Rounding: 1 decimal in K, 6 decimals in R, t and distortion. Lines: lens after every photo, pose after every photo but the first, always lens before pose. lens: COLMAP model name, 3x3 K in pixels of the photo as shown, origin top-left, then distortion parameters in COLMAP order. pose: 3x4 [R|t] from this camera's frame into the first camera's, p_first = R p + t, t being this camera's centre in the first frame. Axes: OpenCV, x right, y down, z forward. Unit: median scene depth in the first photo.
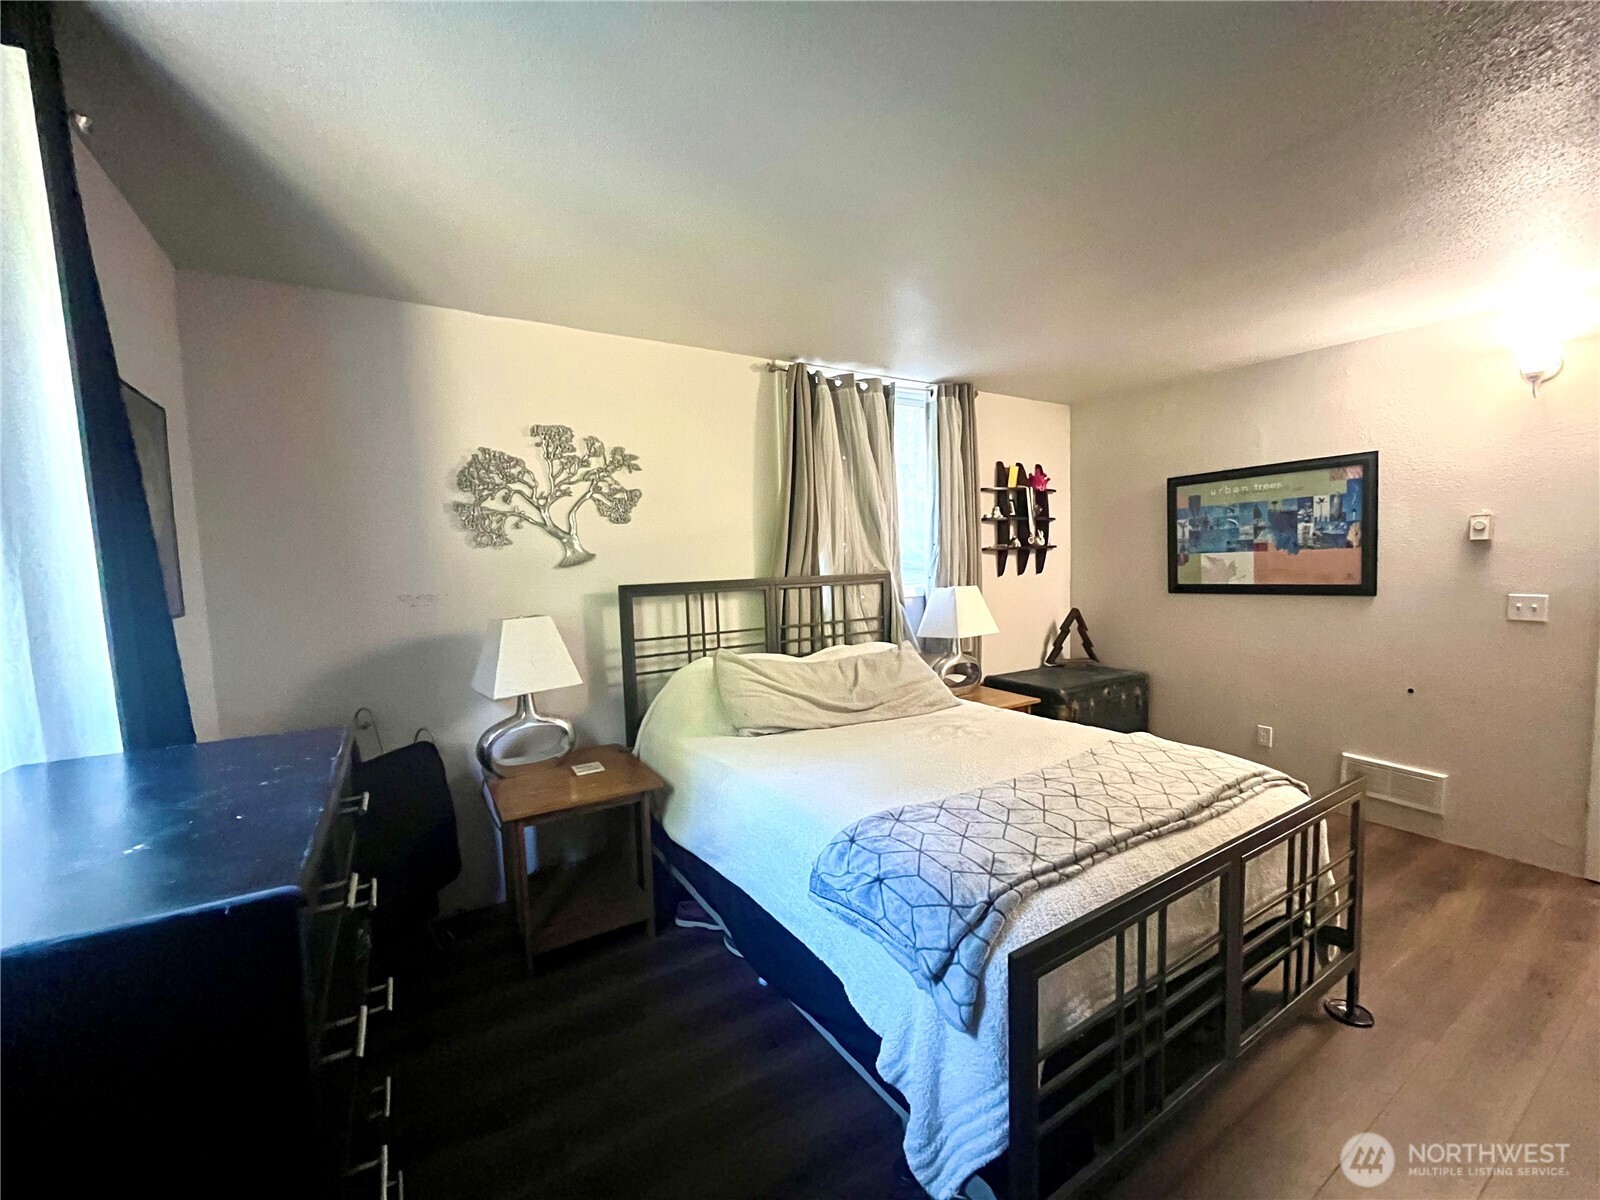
lens RADIAL K [[652.2, 0, 806.0], [0, 652.2, 601.7], [0, 0, 1]] dist [-0.003412, 0.001108]
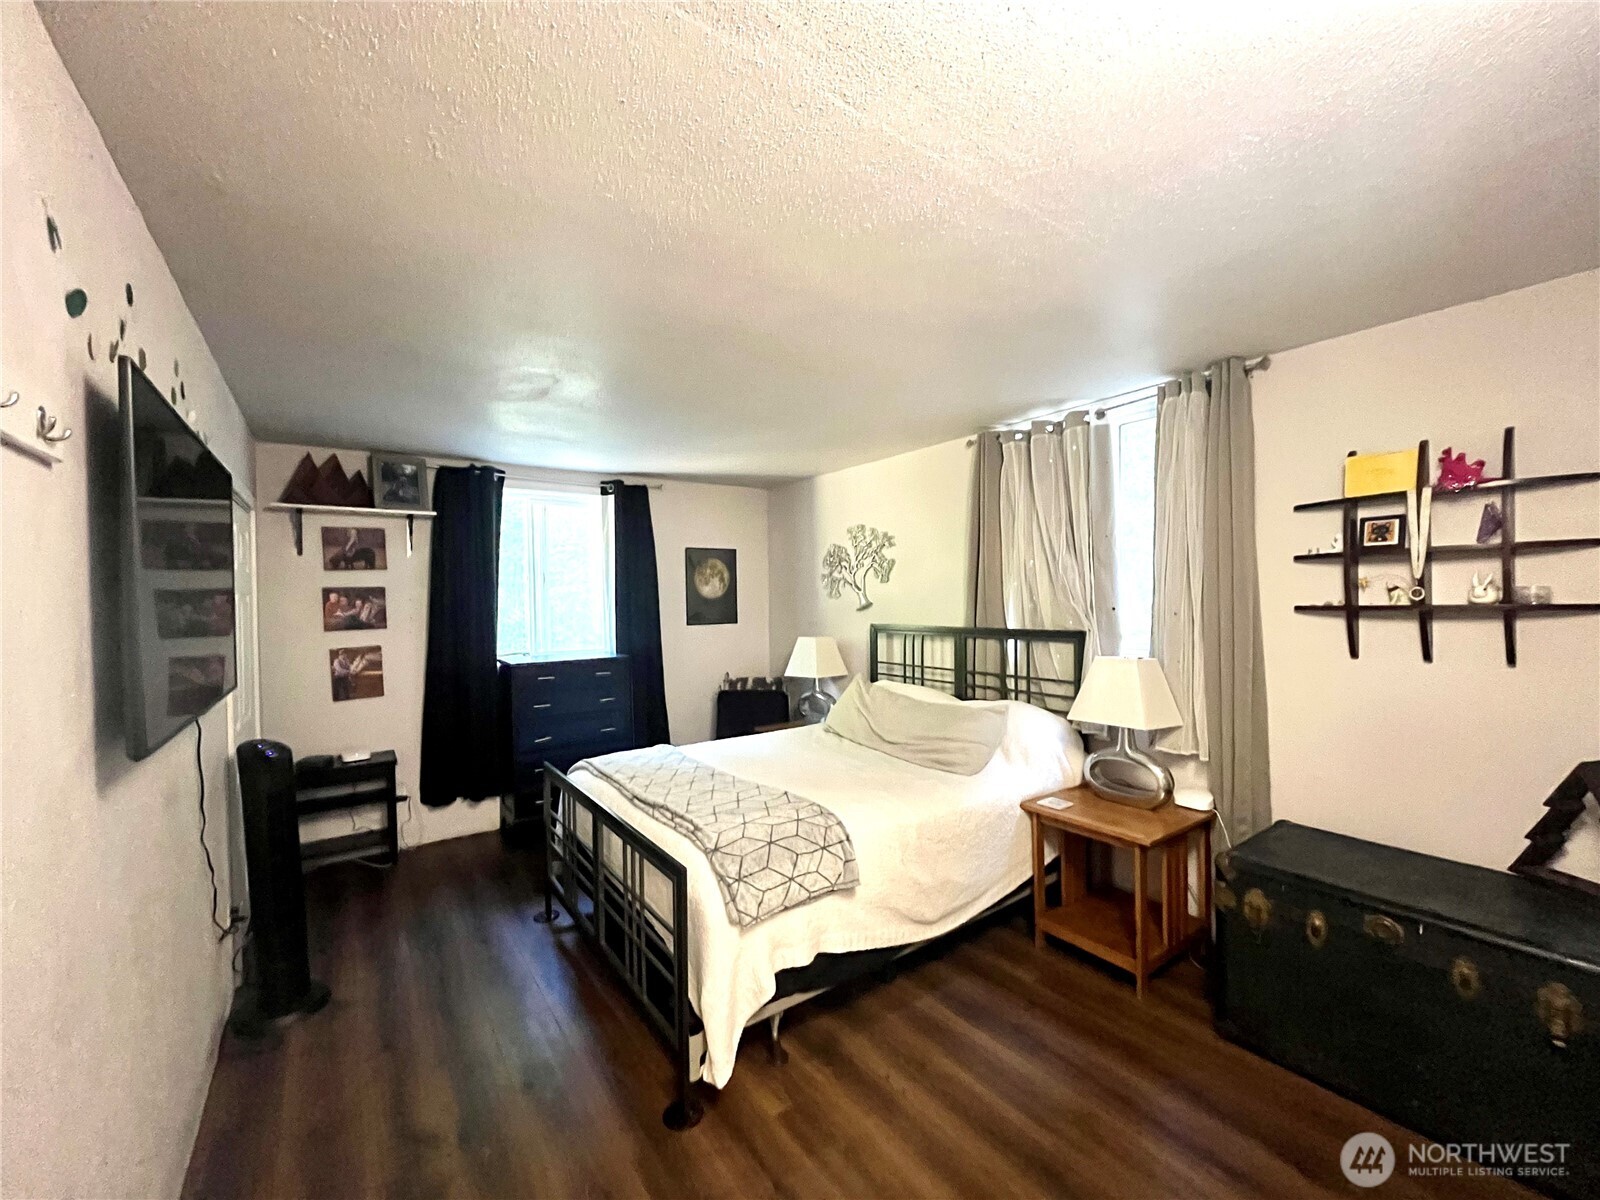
lens RADIAL K [[652.2, 0, 805.8], [0, 652.2, 603.6], [0, 0, 1]] dist [-0.003412, 0.001108]
pose [[0.059148, 0.026855, -0.997888, 1.187115], [-0.069200, 0.997344, 0.022739, -0.093579], [0.995848, 0.067709, 0.060849, 0.731035]]
